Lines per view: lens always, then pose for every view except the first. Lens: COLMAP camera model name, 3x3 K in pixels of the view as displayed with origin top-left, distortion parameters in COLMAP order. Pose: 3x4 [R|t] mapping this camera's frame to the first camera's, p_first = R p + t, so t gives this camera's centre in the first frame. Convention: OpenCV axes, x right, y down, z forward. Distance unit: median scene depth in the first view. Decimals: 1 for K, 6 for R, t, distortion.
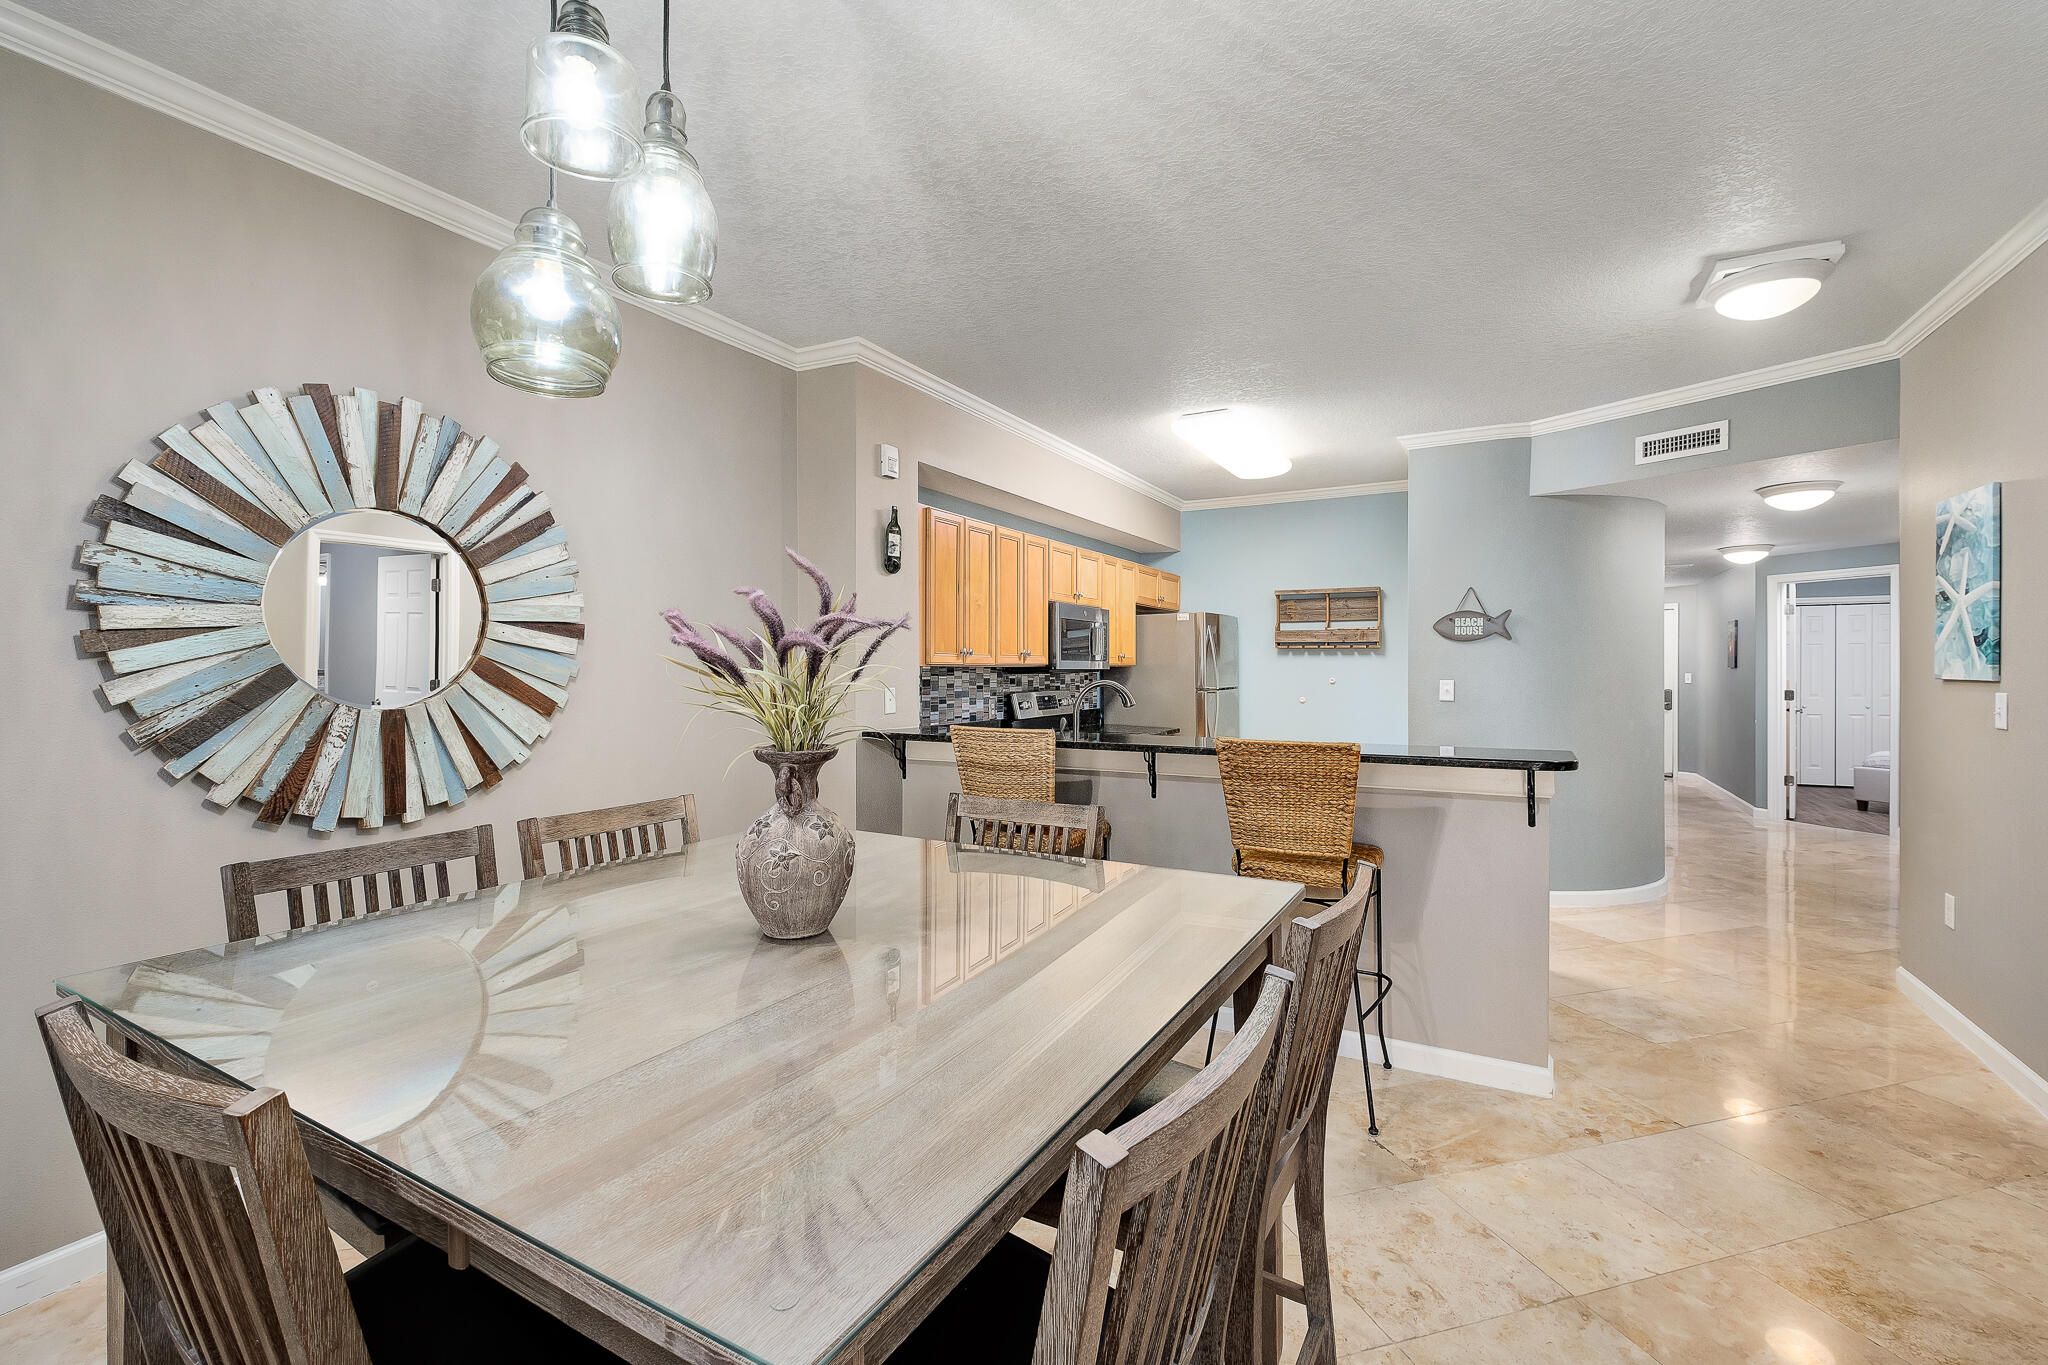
lens RADIAL K [[883.8, 0, 1035.0], [0, 883.8, 669.4], [0, 0, 1]] dist [-0.000883, -0.001157]
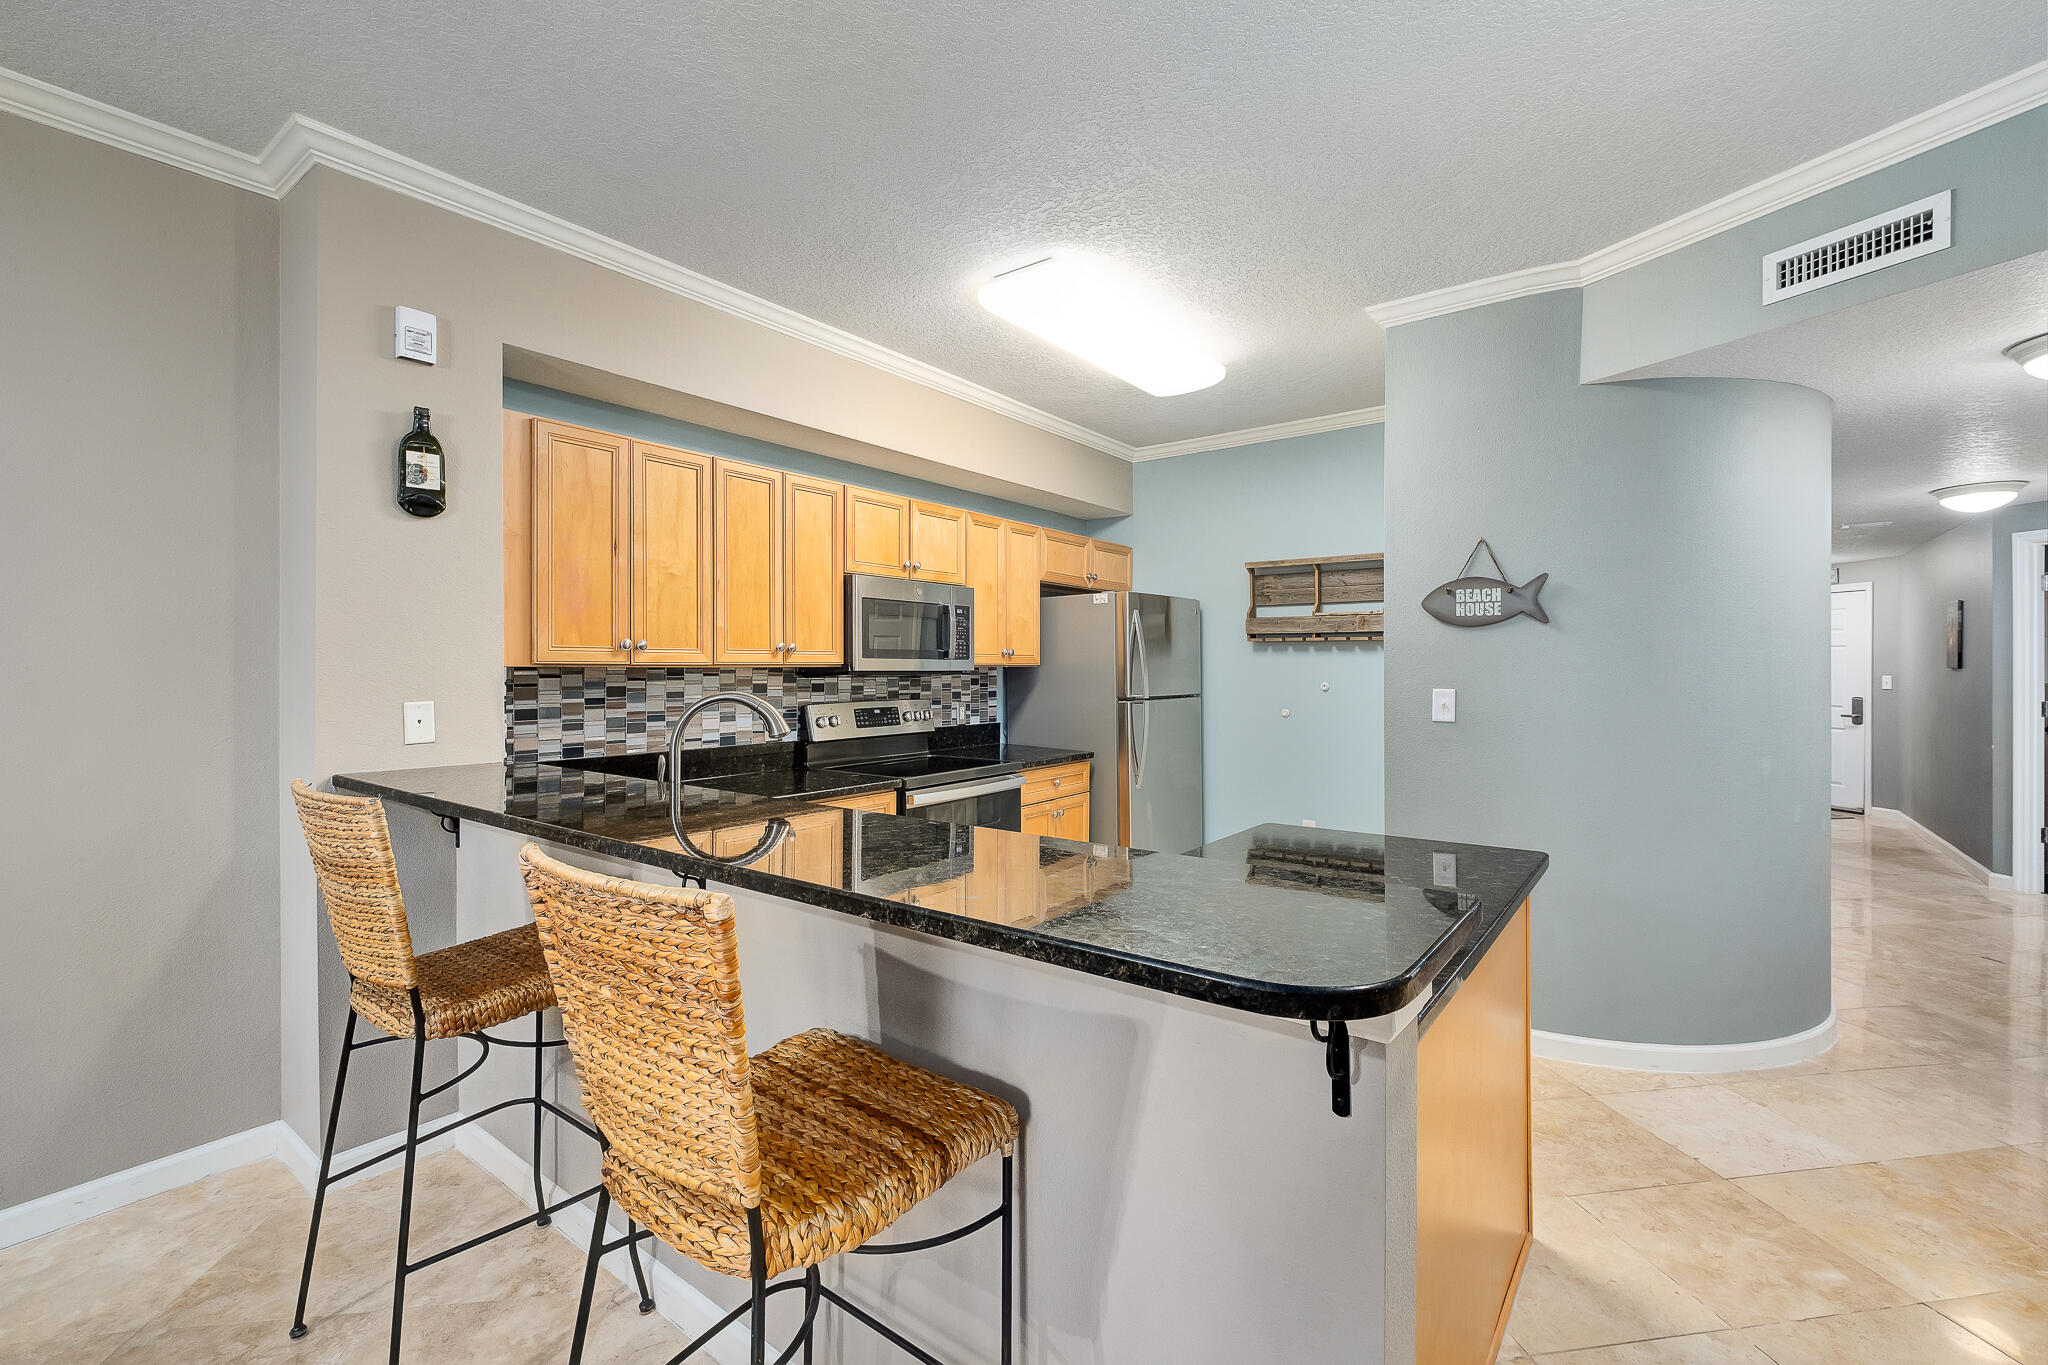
lens RADIAL K [[883.8, 0, 1031.7], [0, 883.8, 668.8], [0, 0, 1]] dist [-0.000883, -0.001157]
pose [[0.990614, 0.000187, -0.136692, 0.253567], [-0.000234, 1.000000, -0.000328, -0.001570], [0.136692, 0.000357, 0.990614, 0.326476]]
